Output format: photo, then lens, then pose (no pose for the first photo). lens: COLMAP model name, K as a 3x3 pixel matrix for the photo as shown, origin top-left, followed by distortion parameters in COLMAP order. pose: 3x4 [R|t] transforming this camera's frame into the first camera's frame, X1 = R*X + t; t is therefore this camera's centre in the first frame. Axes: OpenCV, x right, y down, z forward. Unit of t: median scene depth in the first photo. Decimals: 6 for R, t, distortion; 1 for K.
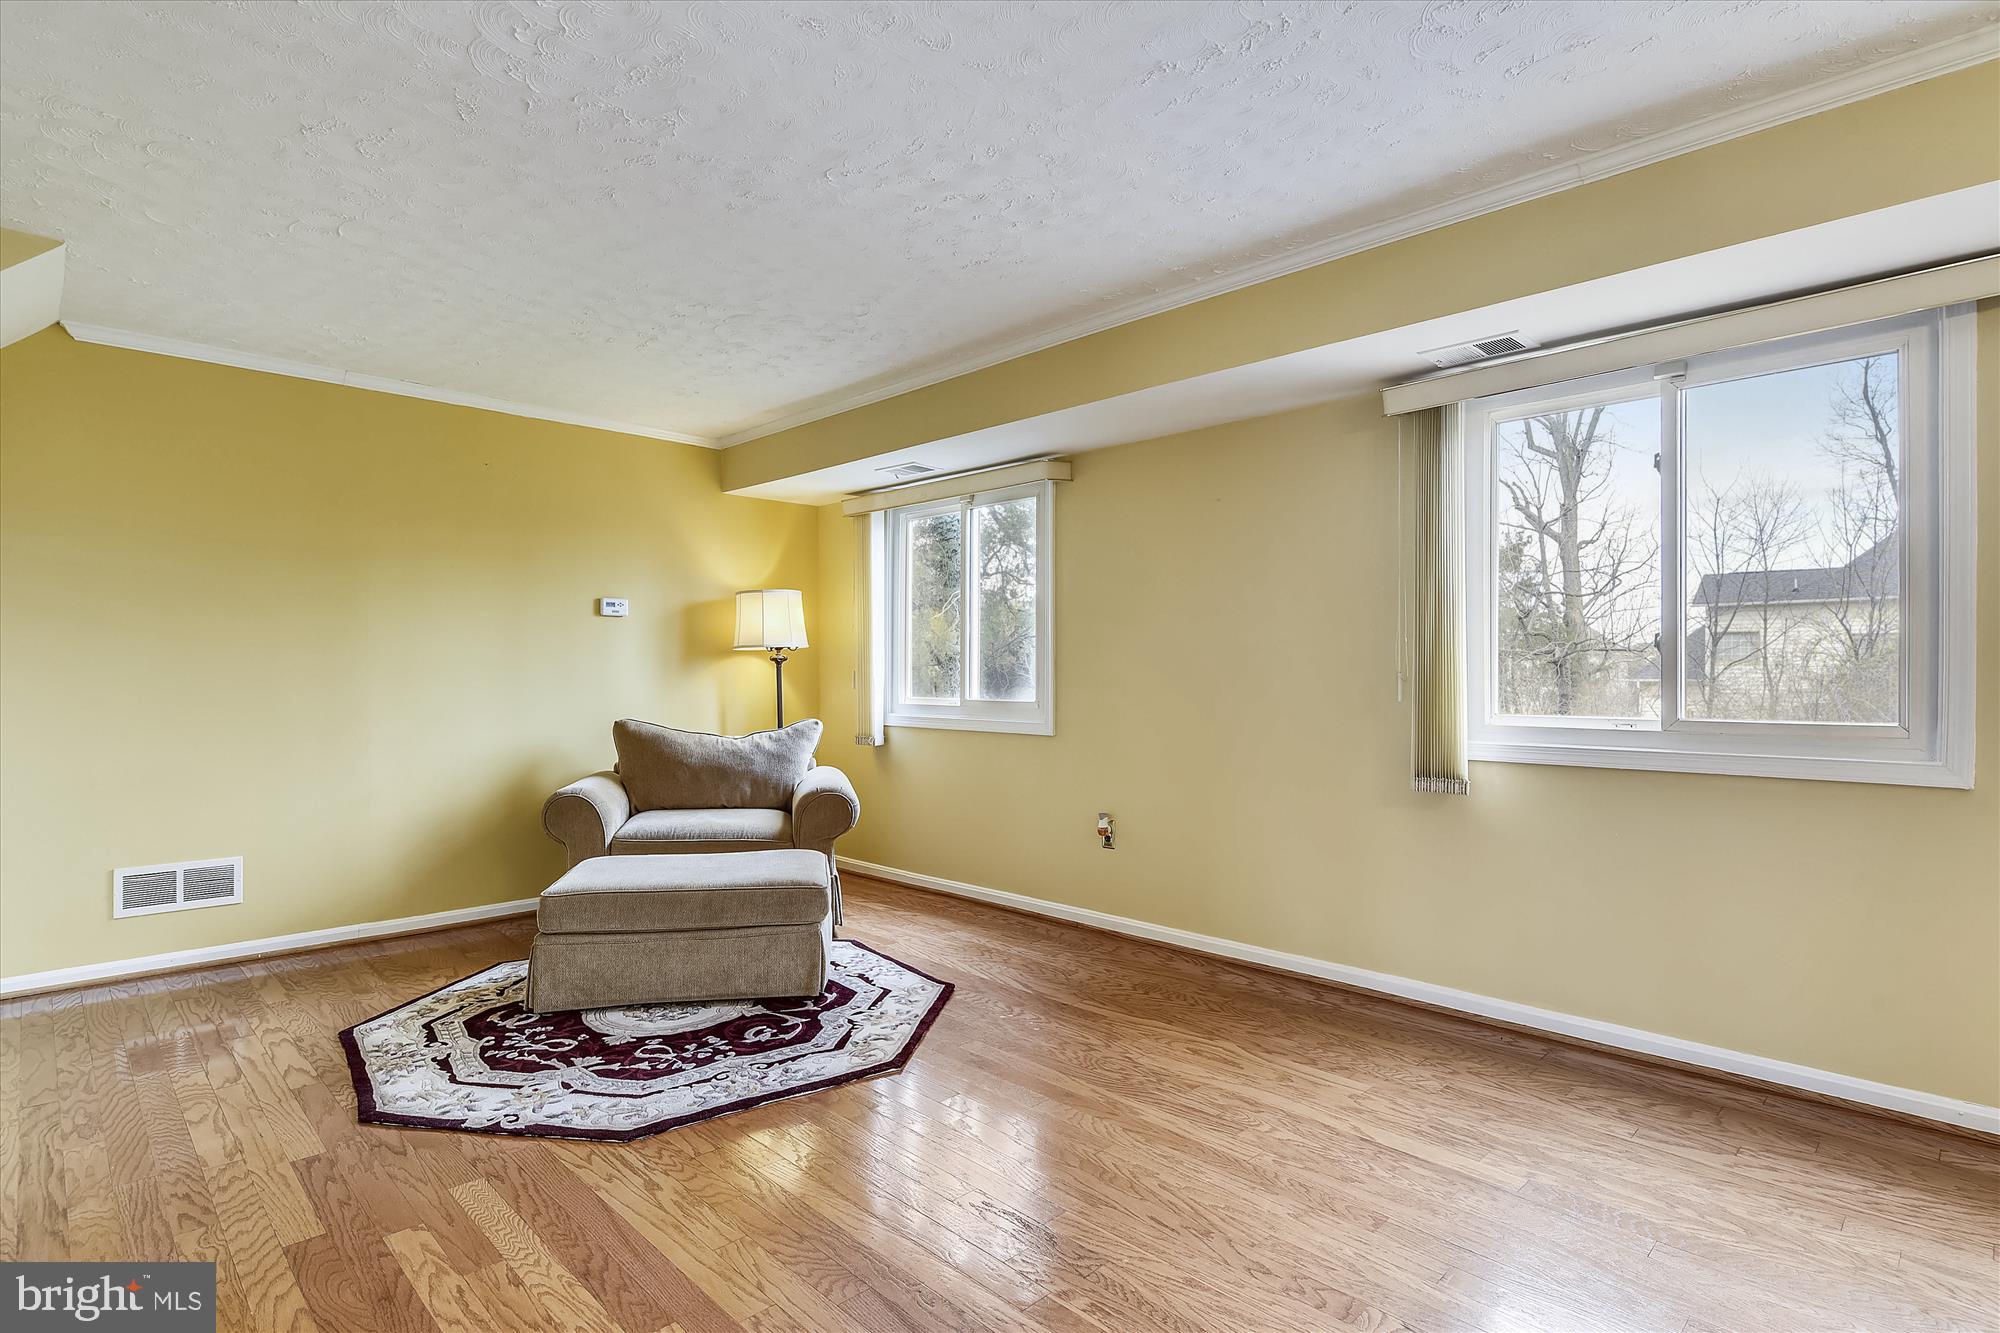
lens RADIAL K [[1004.1, 0, 996.6], [0, 1004.1, 668.5], [0, 0, 1]] dist [-0.005780, 0.003098]
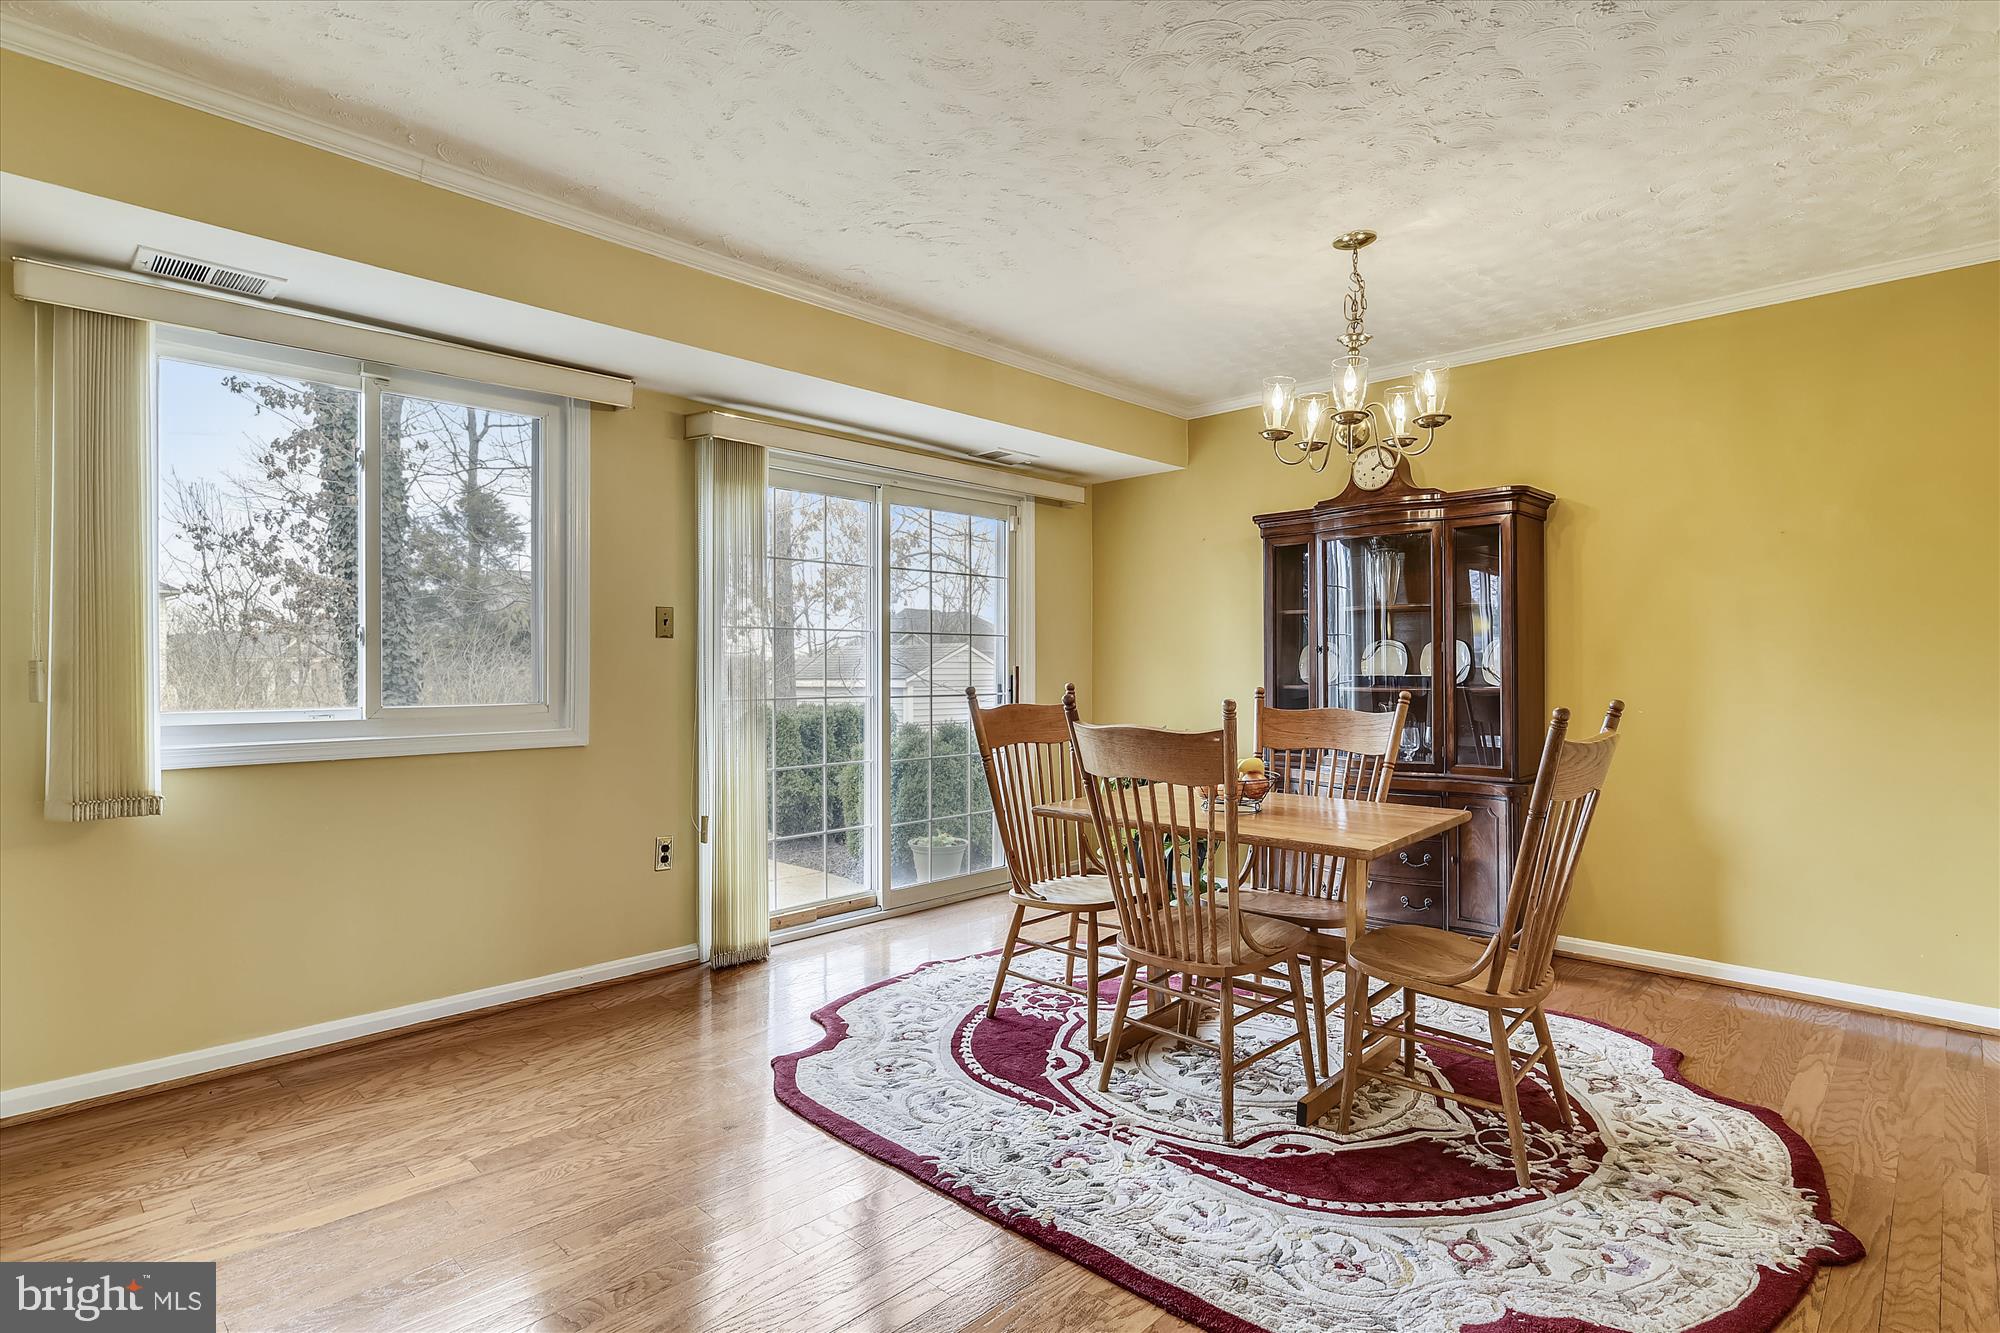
lens RADIAL K [[1004.1, 0, 1004.7], [0, 1004.1, 670.5], [0, 0, 1]] dist [-0.005780, 0.003098]
pose [[-0.026496, -0.006161, 0.999630, -0.369958], [-0.007373, 0.999955, 0.005967, 0.001111], [-0.999622, -0.007212, -0.026540, 0.361317]]
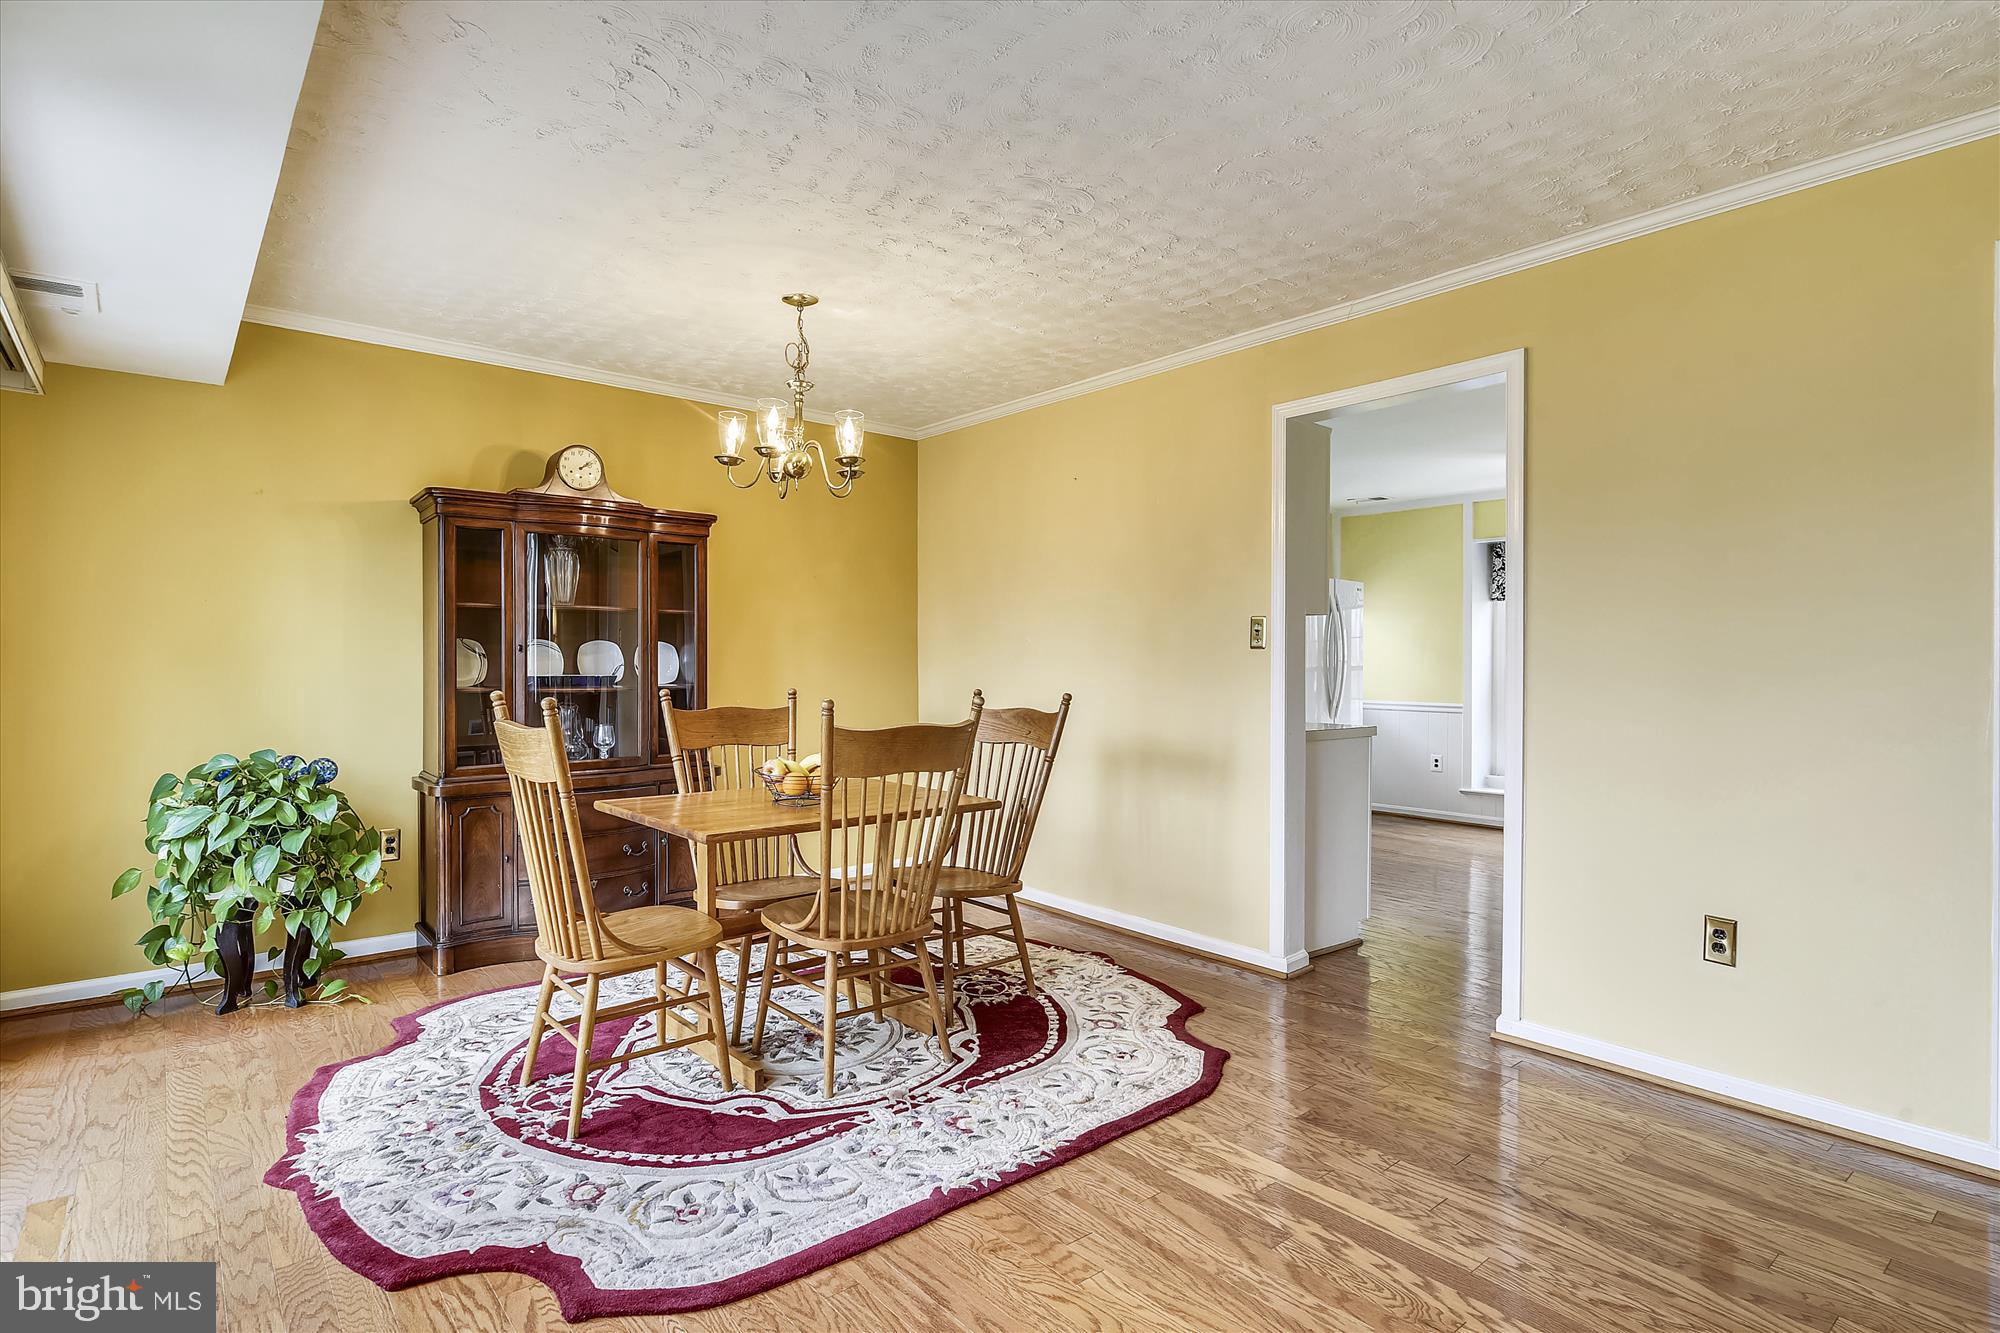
lens RADIAL K [[1004.1, 0, 994.9], [0, 1004.1, 661.9], [0, 0, 1]] dist [-0.005780, 0.003098]
pose [[-0.996325, -0.002384, 0.085618, 0.289616], [-0.003102, 0.999961, -0.008260, 0.003111], [-0.085595, -0.008496, -0.996294, 1.110315]]
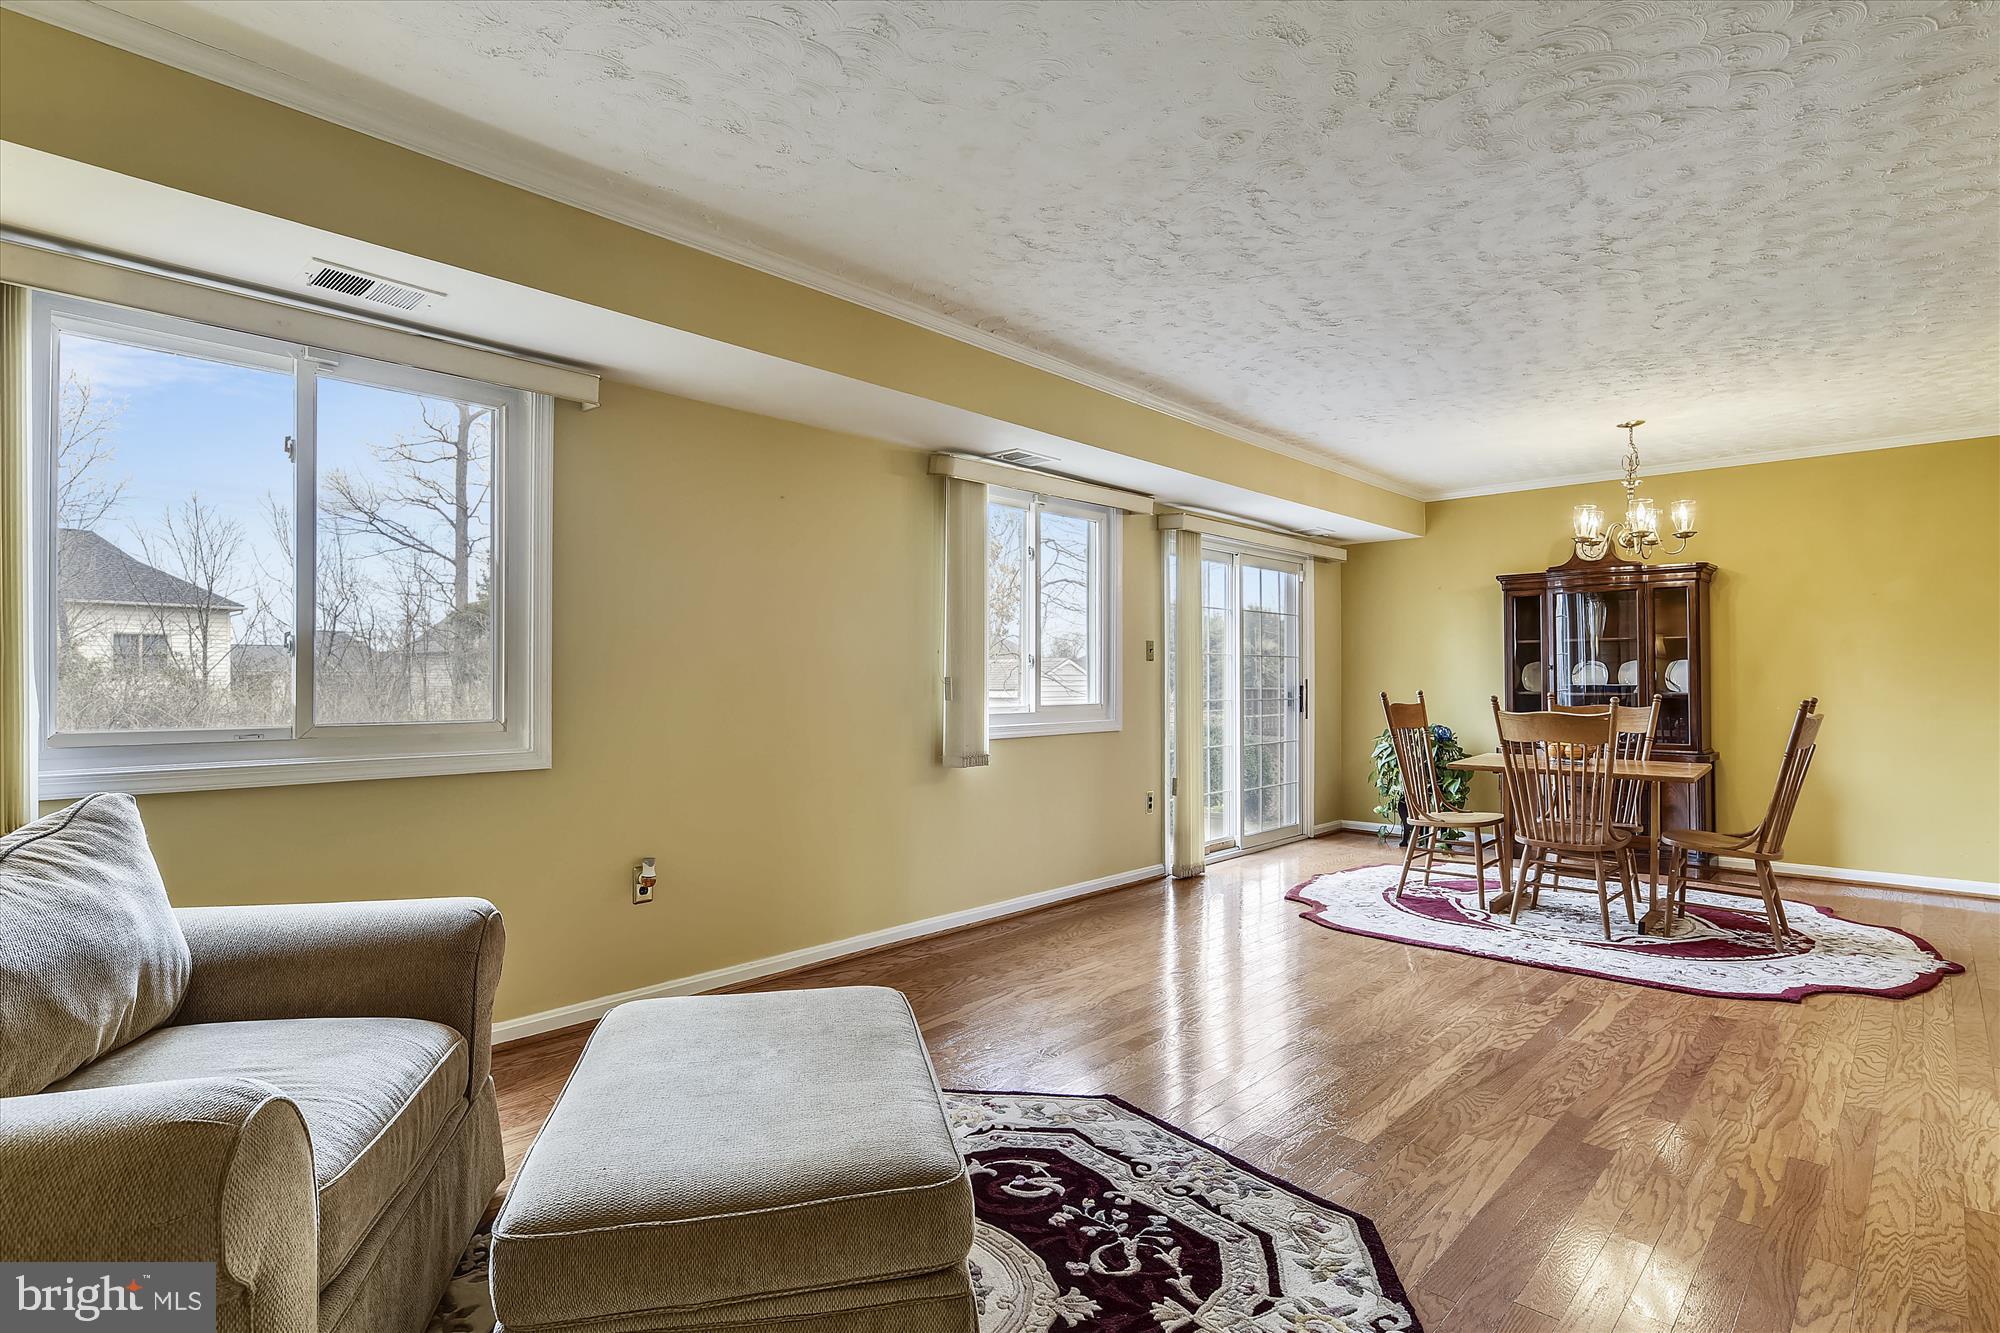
lens RADIAL K [[1004.1, 0, 1003.9], [0, 1004.1, 671.8], [0, 0, 1]] dist [-0.005780, 0.003098]
pose [[-0.045880, 0.003933, 0.998939, -0.985629], [-0.006024, 0.999973, -0.004214, 0.001362], [-0.998929, -0.006211, -0.045855, 1.095528]]
